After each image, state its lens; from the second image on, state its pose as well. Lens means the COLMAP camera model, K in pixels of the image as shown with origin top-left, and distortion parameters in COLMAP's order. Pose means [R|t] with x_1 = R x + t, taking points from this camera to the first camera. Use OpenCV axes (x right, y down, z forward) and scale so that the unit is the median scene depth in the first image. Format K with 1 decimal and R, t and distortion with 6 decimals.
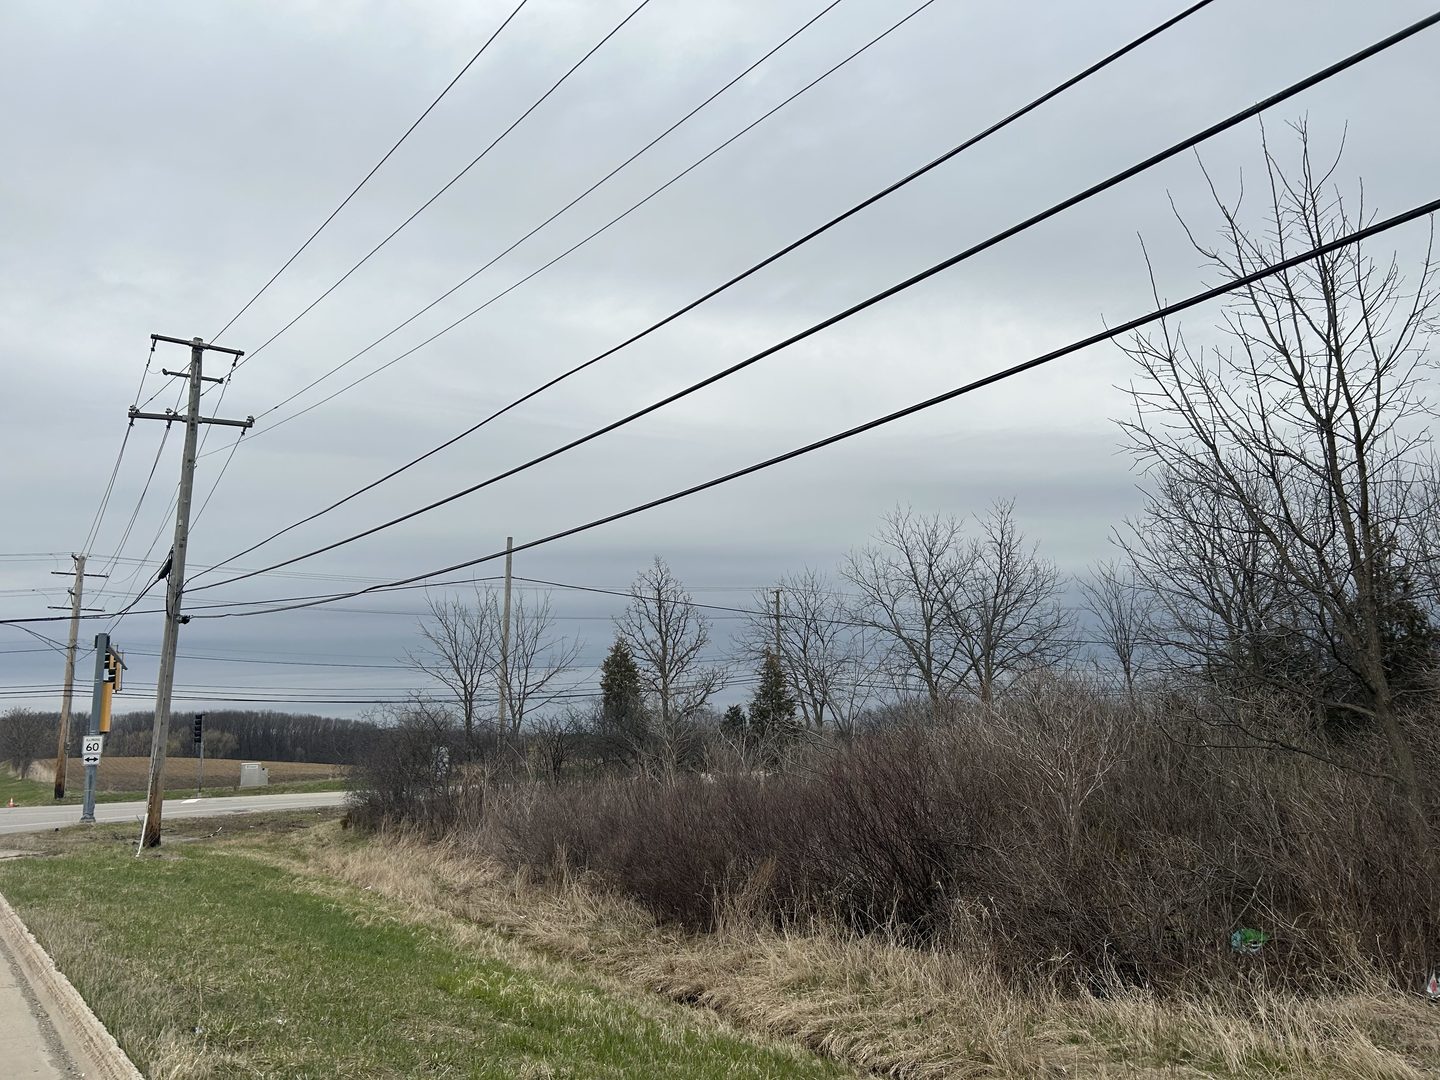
lens RADIAL K [[1078.8, 0, 719.8], [0, 1078.8, 537.0], [0, 0, 1]] dist [-0.000357, 0.000713]
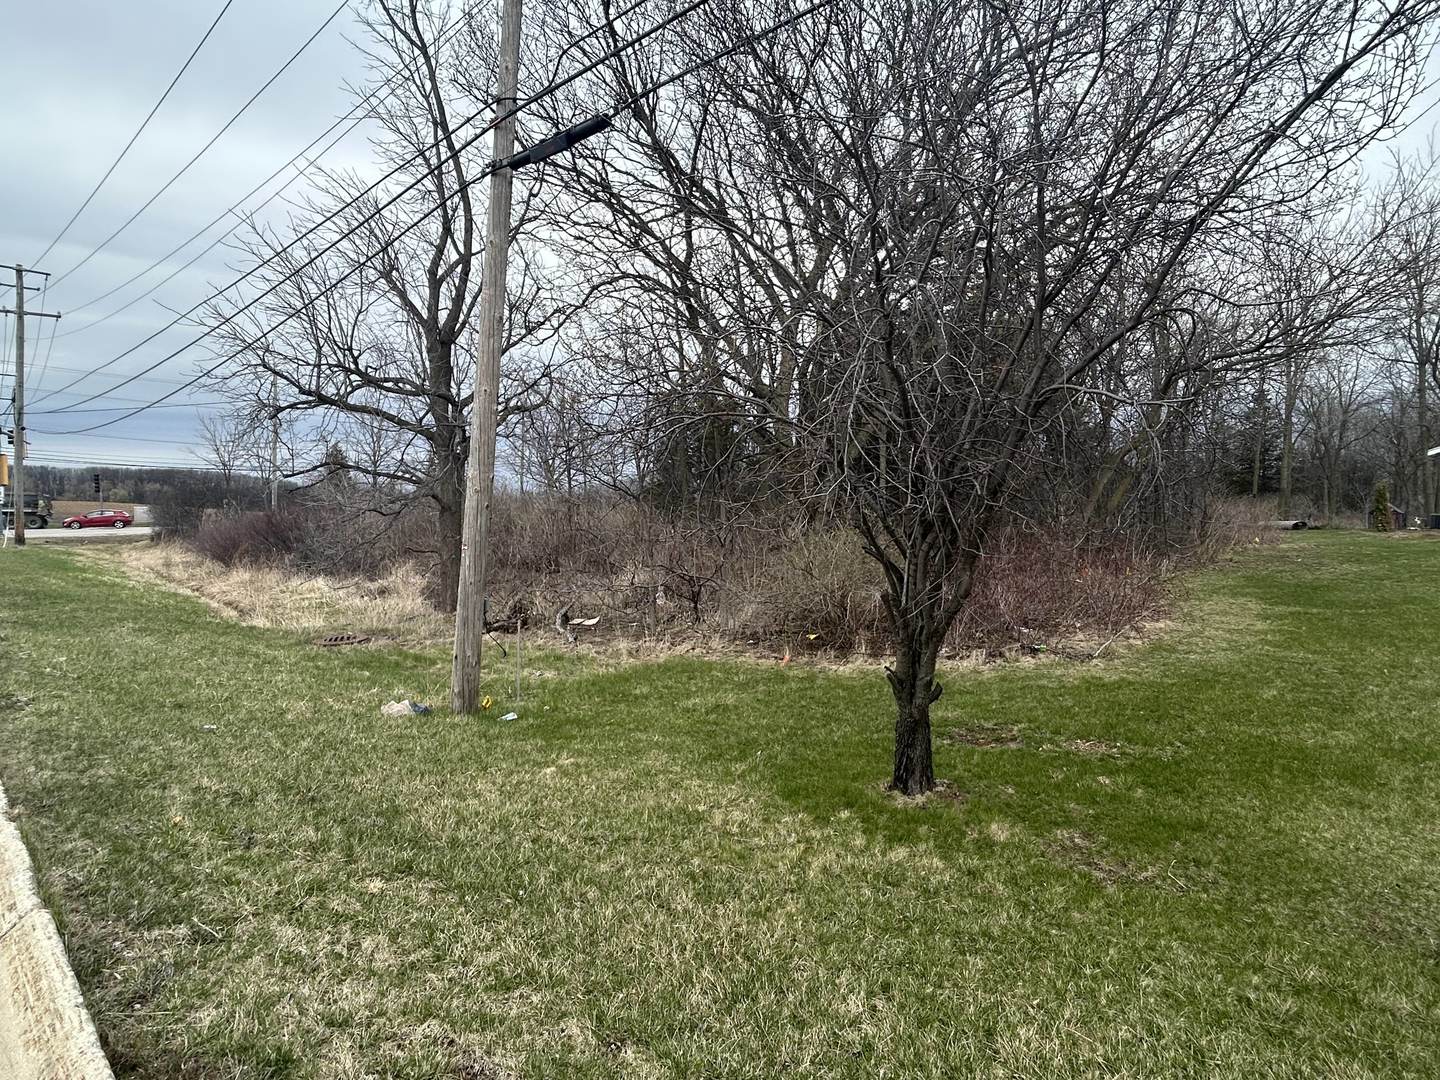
lens RADIAL K [[795.5, 0, 721.1], [0, 795.5, 539.1], [0, 0, 1]] dist [-0.016125, 0.001926]
pose [[0.983696, 0.021015, 0.178607, 0.293996], [-0.061150, 0.973059, 0.222298, -0.072487], [-0.169124, -0.229595, 0.958480, -0.362480]]
